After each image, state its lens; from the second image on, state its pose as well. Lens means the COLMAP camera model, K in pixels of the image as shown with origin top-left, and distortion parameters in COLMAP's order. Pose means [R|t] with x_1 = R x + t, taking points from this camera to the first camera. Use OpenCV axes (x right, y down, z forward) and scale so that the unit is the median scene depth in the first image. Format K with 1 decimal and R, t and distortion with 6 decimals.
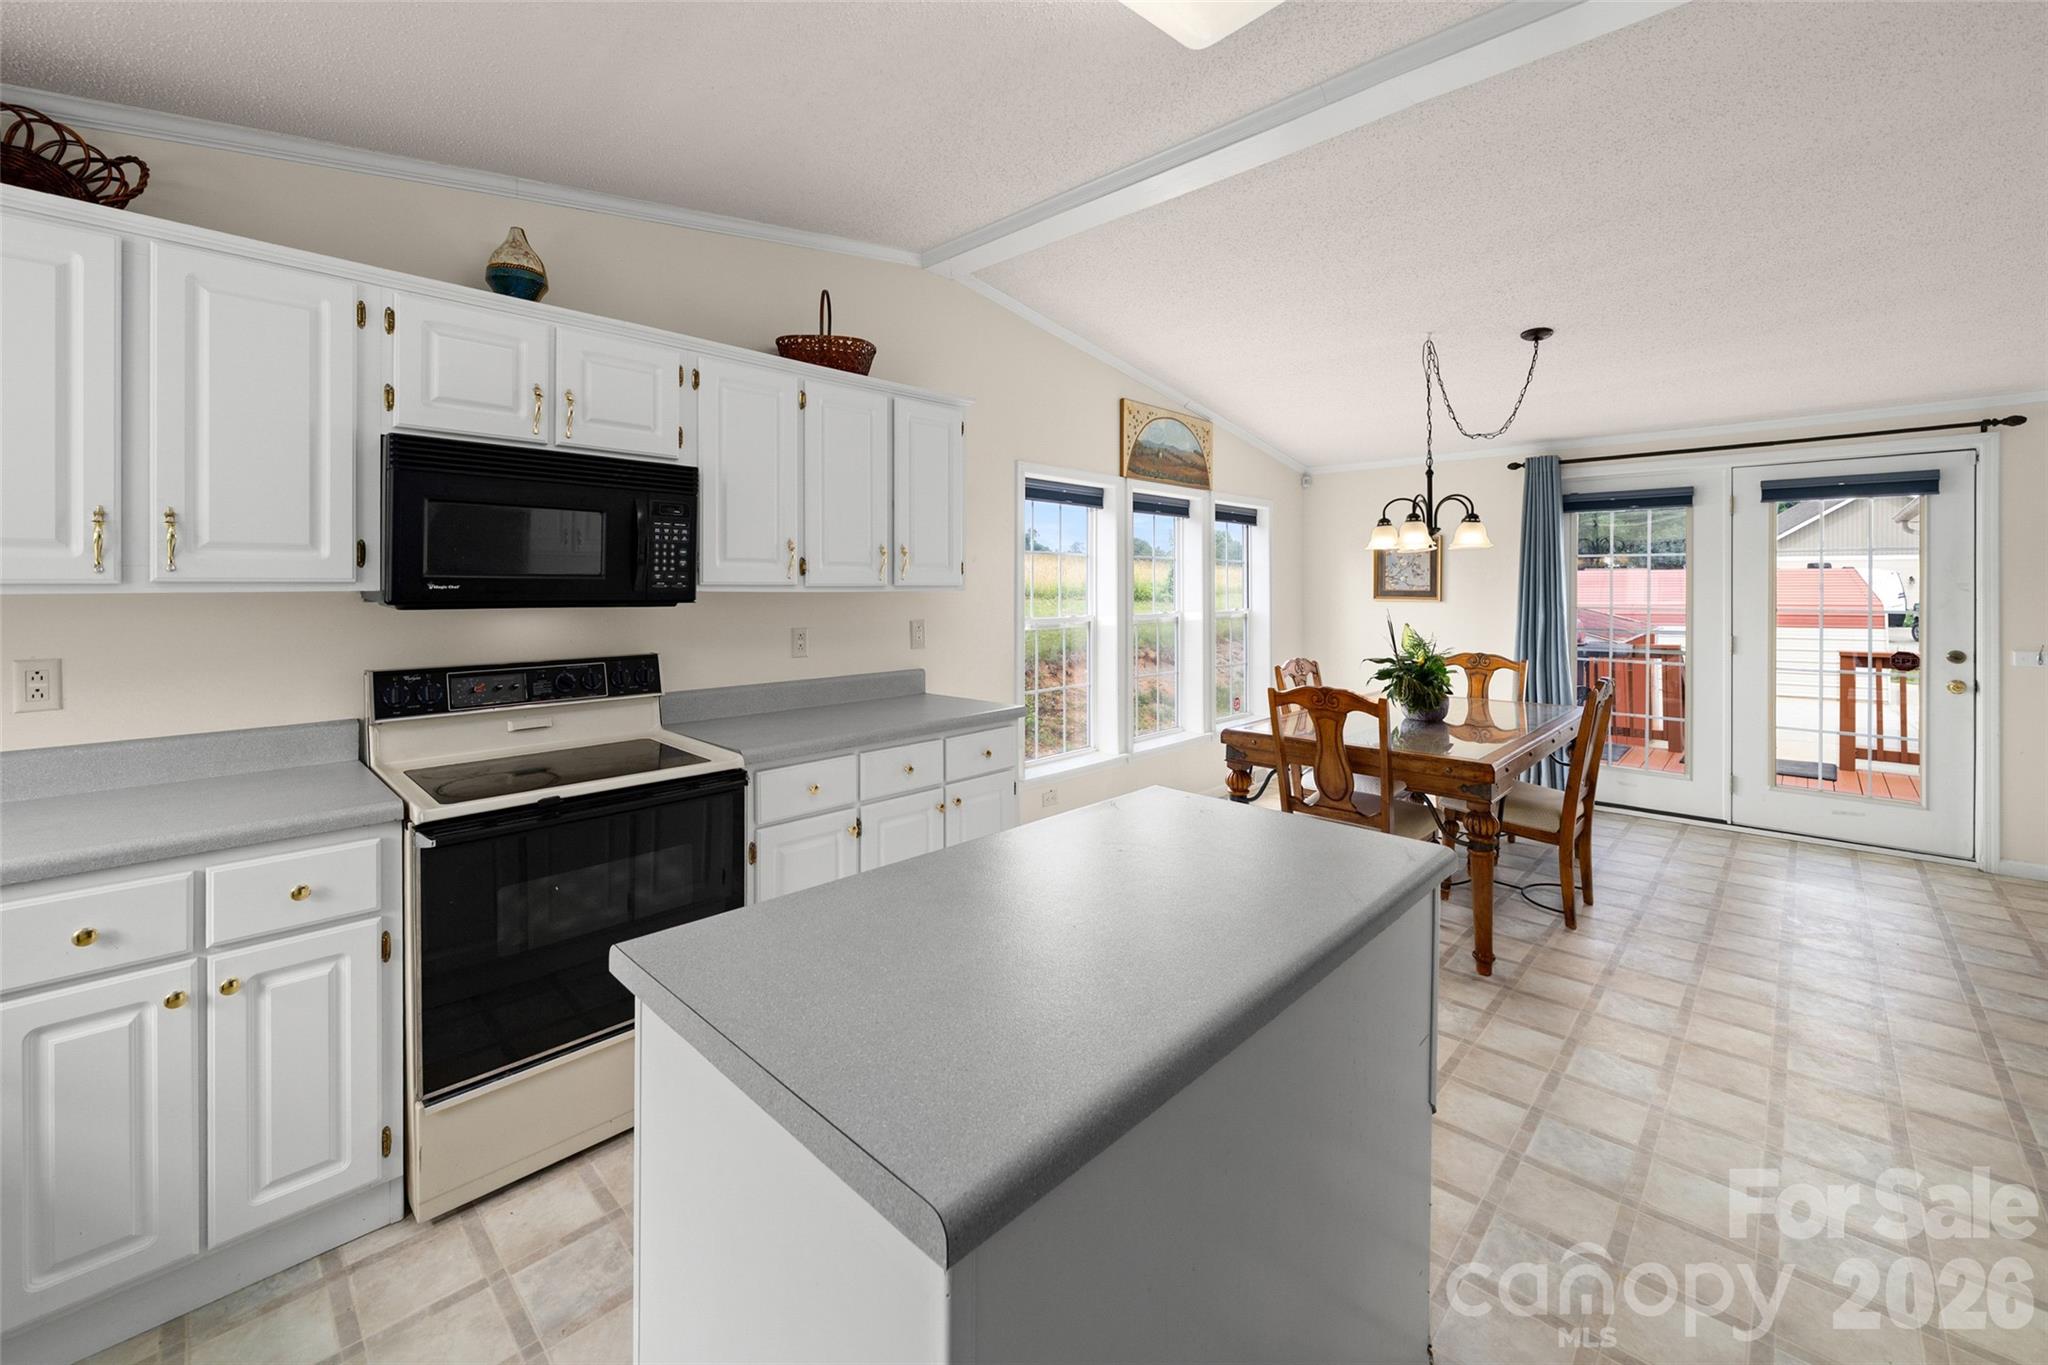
lens RADIAL K [[837.7, 0, 1027.2], [0, 837.7, 591.3], [0, 0, 1]] dist [-0.004252, -0.000549]
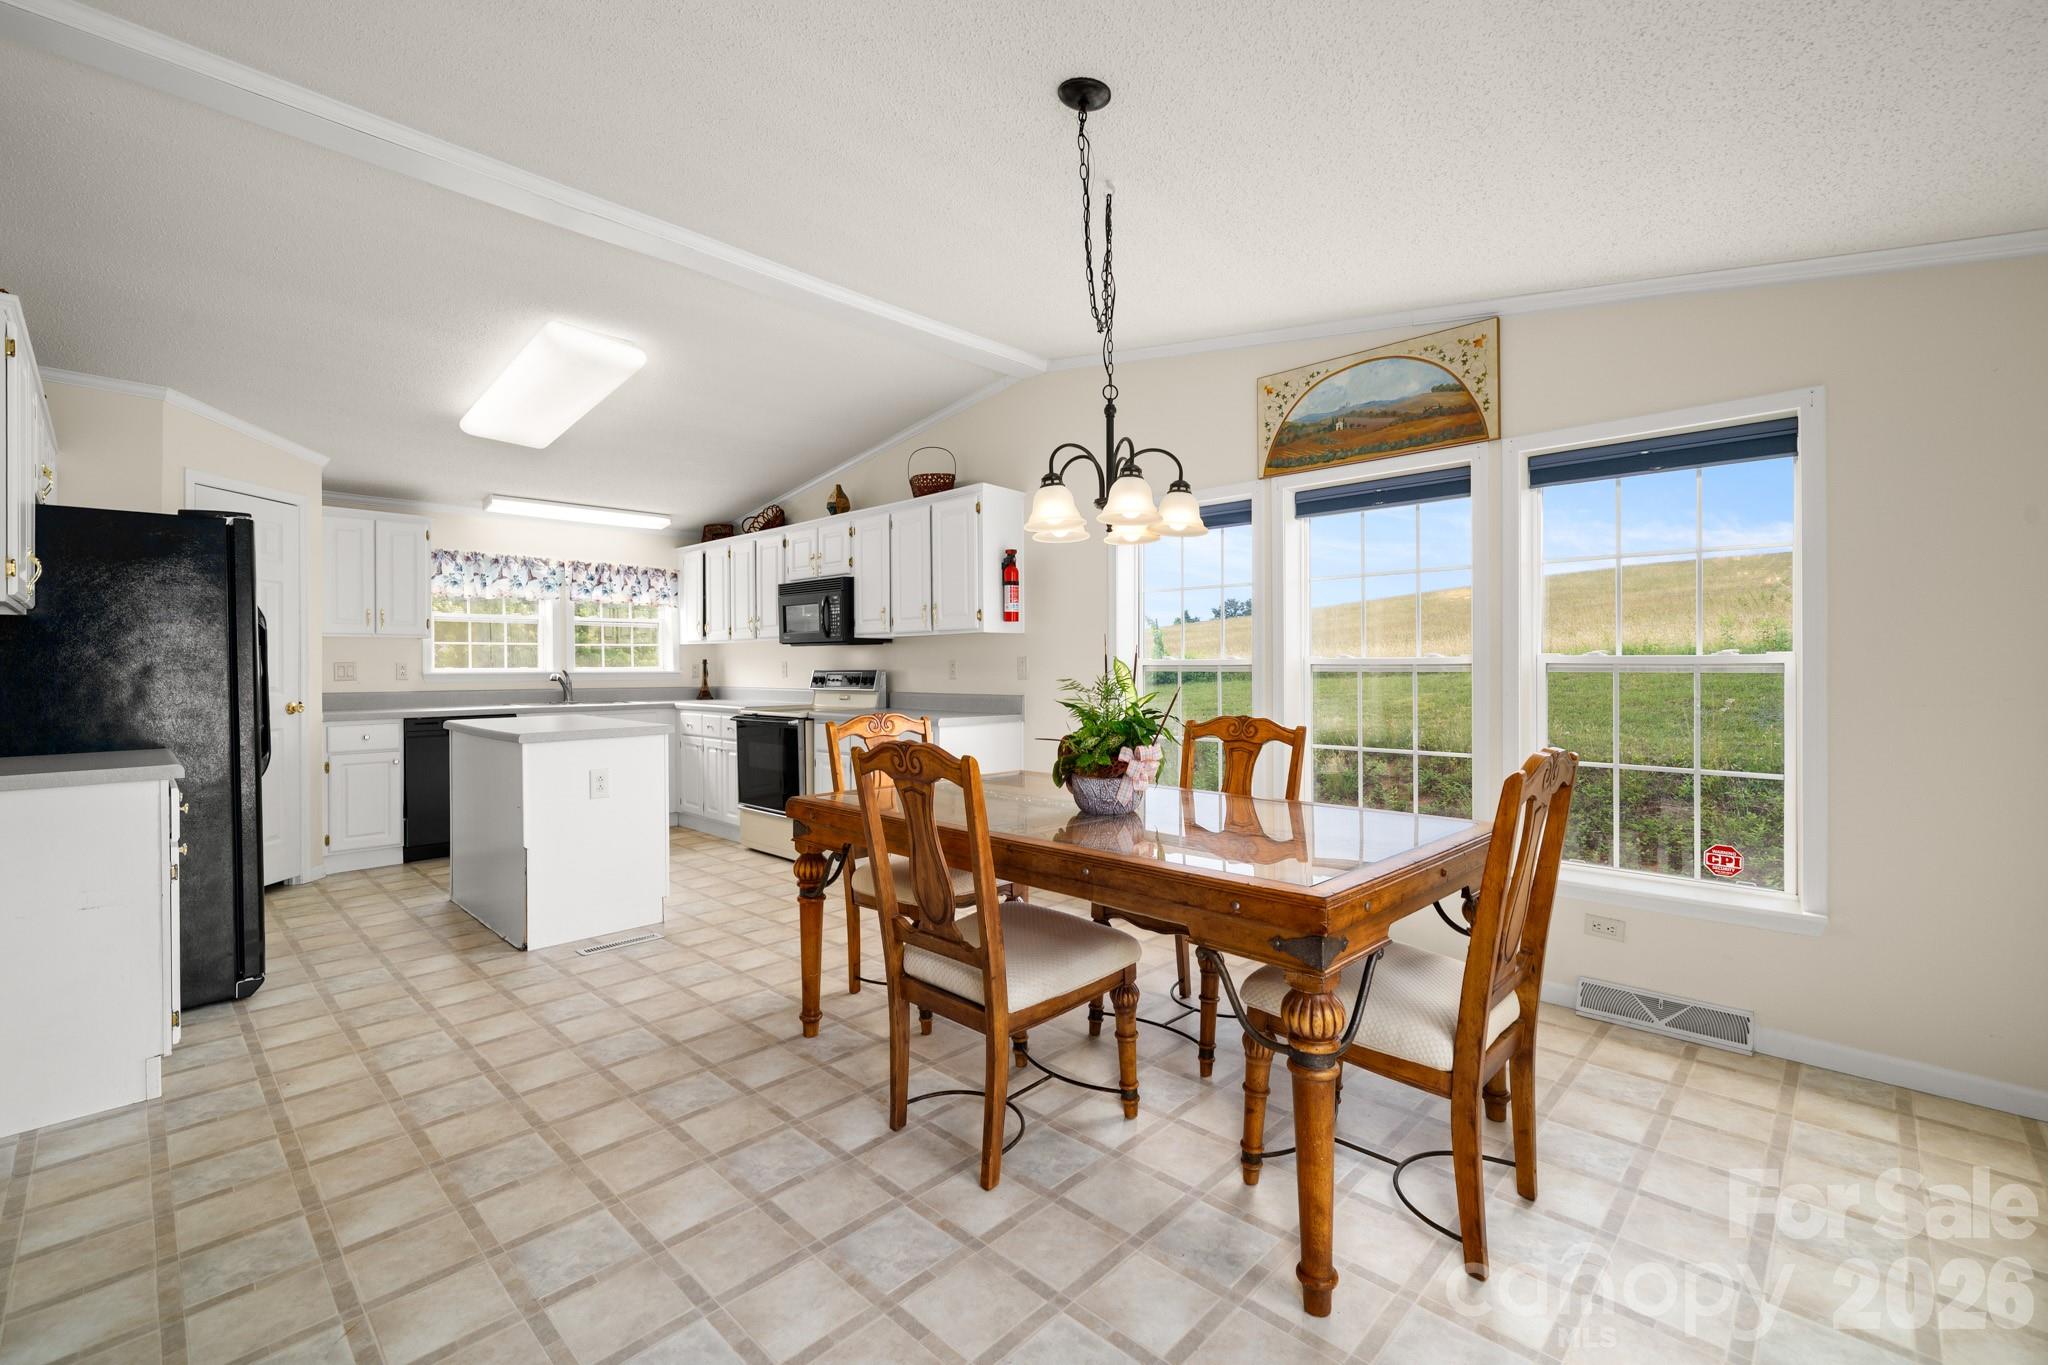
lens RADIAL K [[887.3, 0, 1022.2], [0, 887.3, 670.0], [0, 0, 1]] dist [-0.010803, 0.000365]
pose [[-0.015978, -0.000261, -0.999872, 1.062312], [-0.001405, 0.999999, -0.000239, 0.047269], [0.999871, 0.001401, -0.015979, 0.890732]]
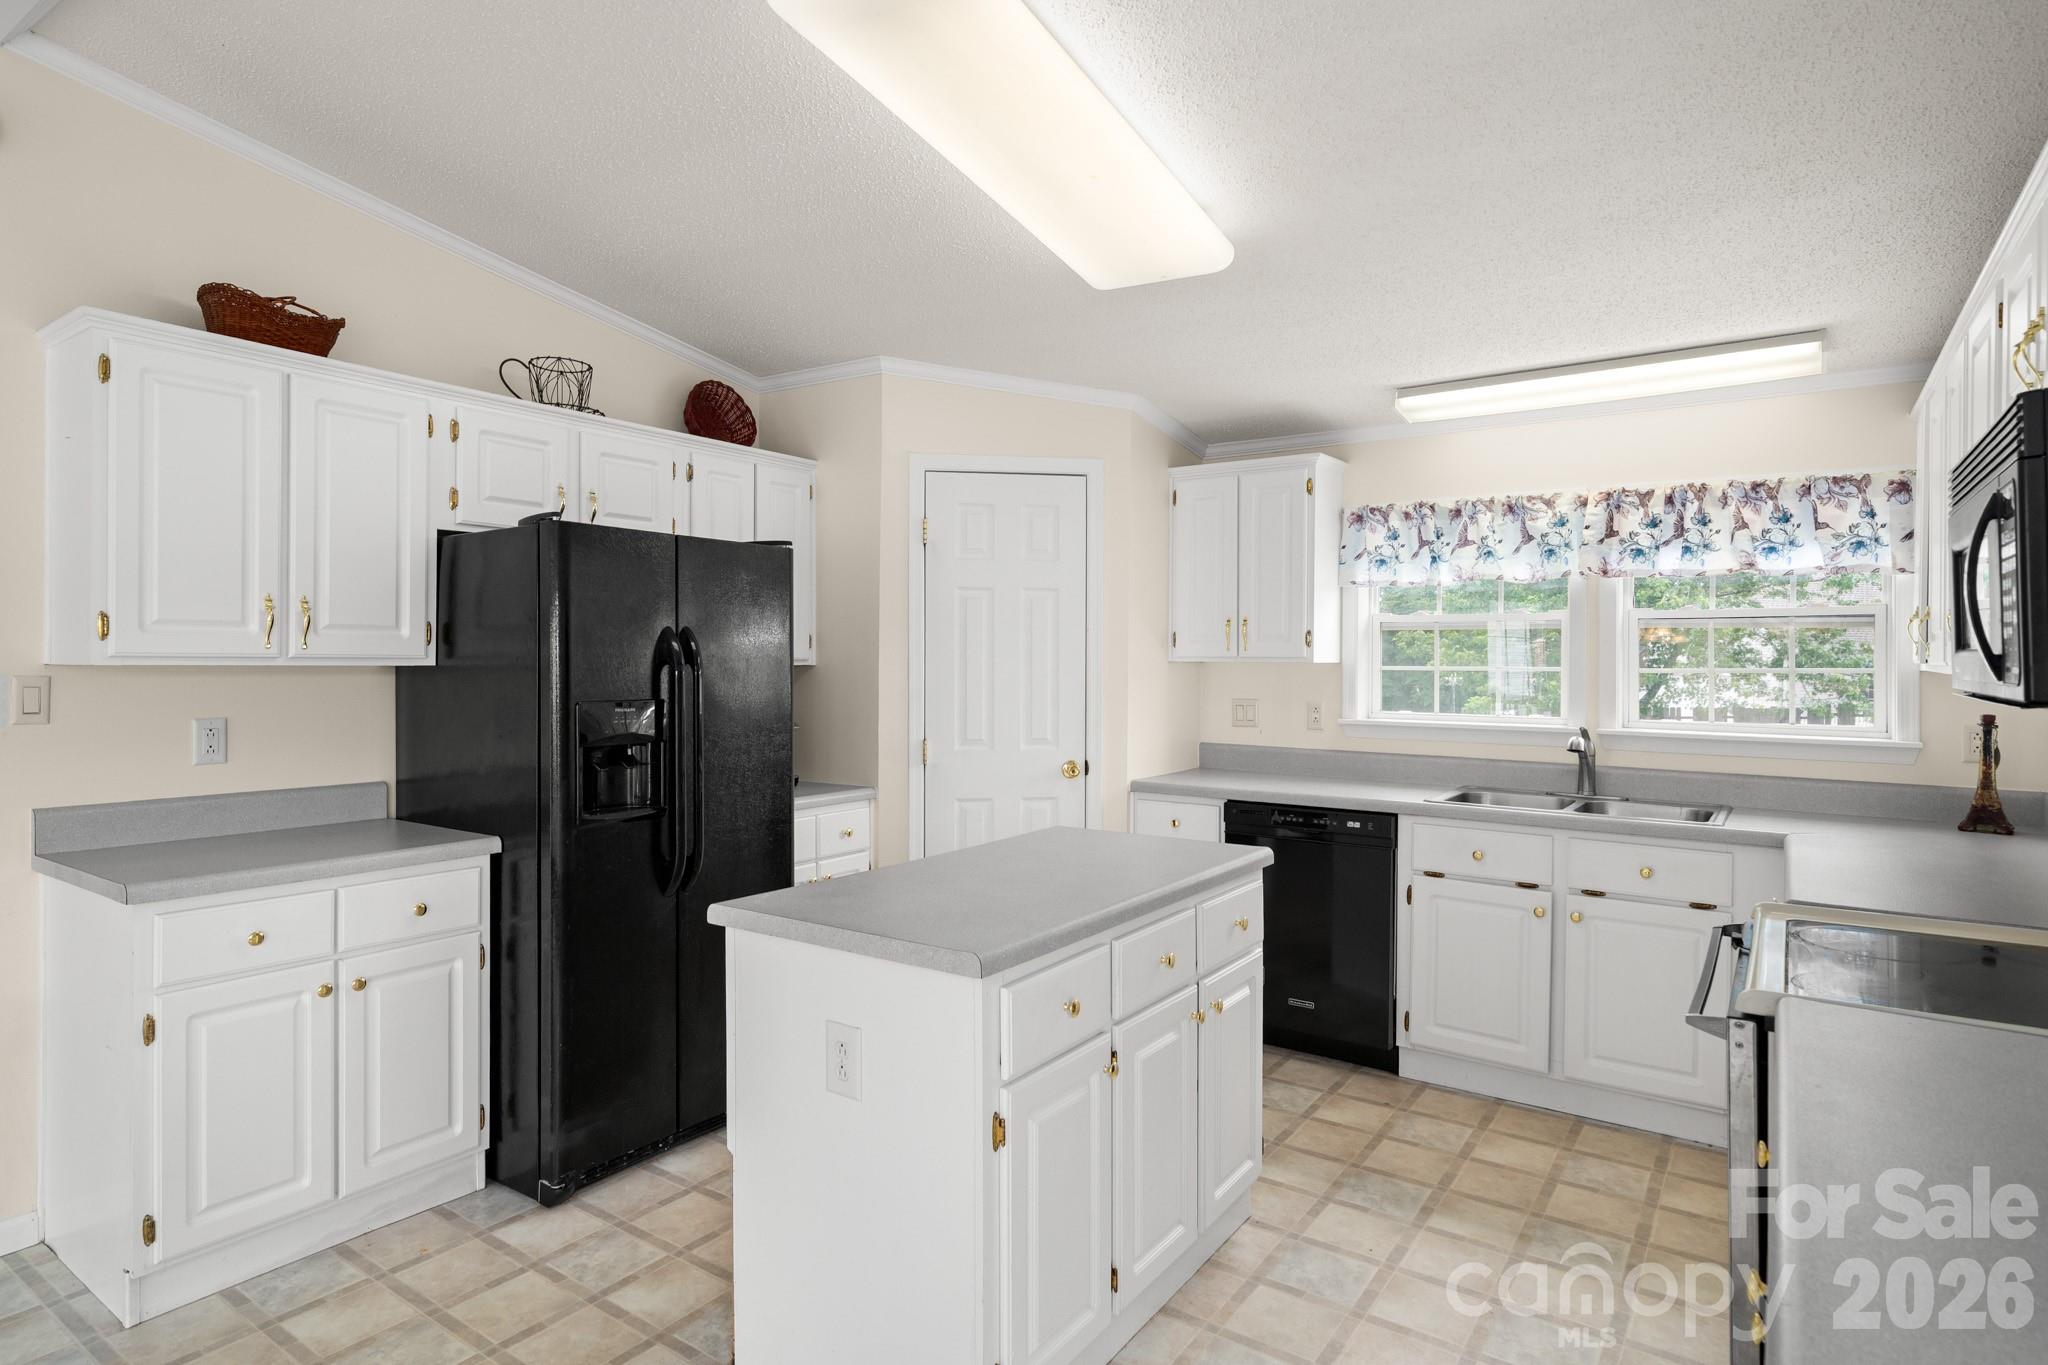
lens RADIAL K [[1095.0, 0, 1034.2], [0, 1095.0, 669.8], [0, 0, 1]] dist [-0.002451, 0.001262]
pose [[-0.989900, -0.010206, -0.141403, 0.138332], [-0.012732, 0.999775, 0.016969, -0.005258], [0.141198, 0.018598, -0.989807, 0.893855]]
